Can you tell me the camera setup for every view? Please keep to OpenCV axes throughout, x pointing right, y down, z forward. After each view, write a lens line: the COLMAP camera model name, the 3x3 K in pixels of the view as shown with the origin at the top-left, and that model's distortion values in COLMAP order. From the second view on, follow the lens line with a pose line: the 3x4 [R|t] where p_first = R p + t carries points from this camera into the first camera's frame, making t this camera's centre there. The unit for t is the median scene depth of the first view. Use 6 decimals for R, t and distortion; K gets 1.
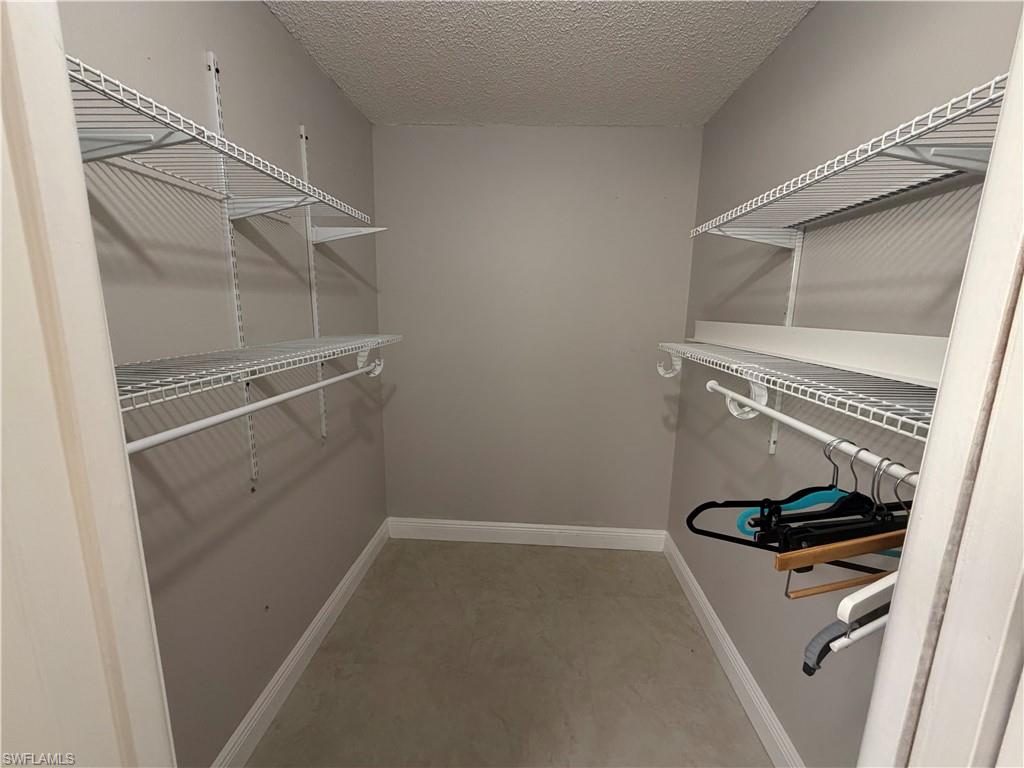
lens RADIAL K [[409.0, 0, 509.4], [0, 409.0, 383.7], [0, 0, 1]] dist [0.000379, -0.000137]
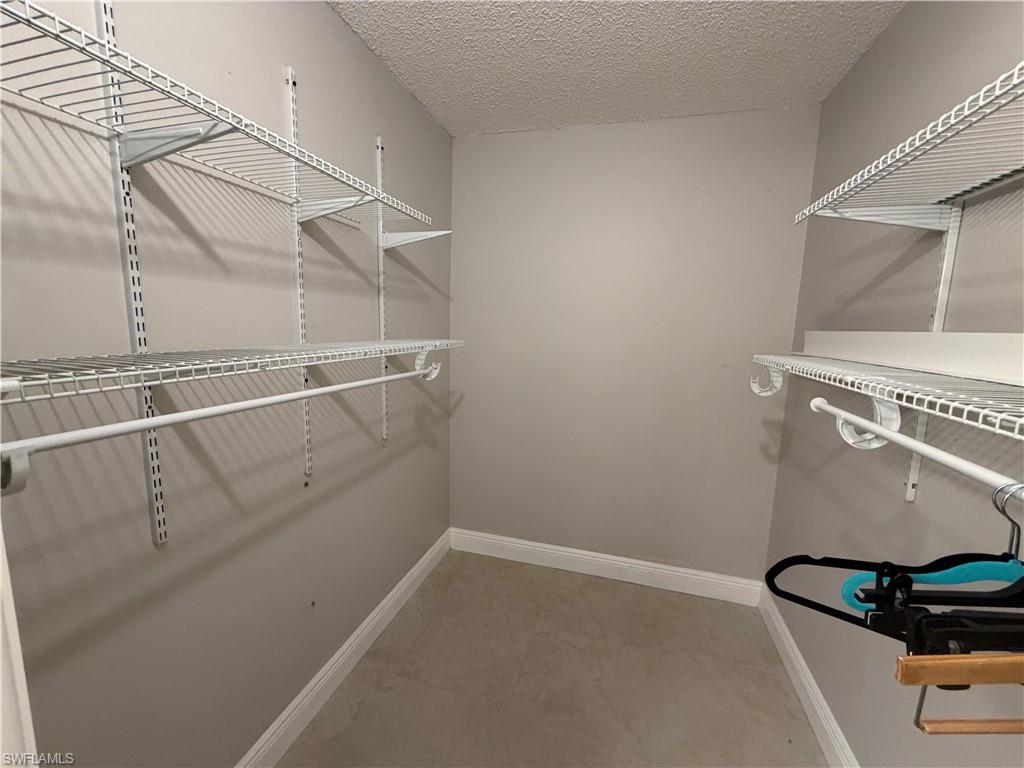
lens RADIAL K [[409.0, 0, 509.4], [0, 409.0, 383.7], [0, 0, 1]] dist [0.000379, -0.000137]
pose [[0.975803, 0.040500, -0.214869, 0.079284], [-0.049960, 0.997998, -0.038776, 0.023626], [0.212869, 0.048572, 0.975873, 0.101151]]
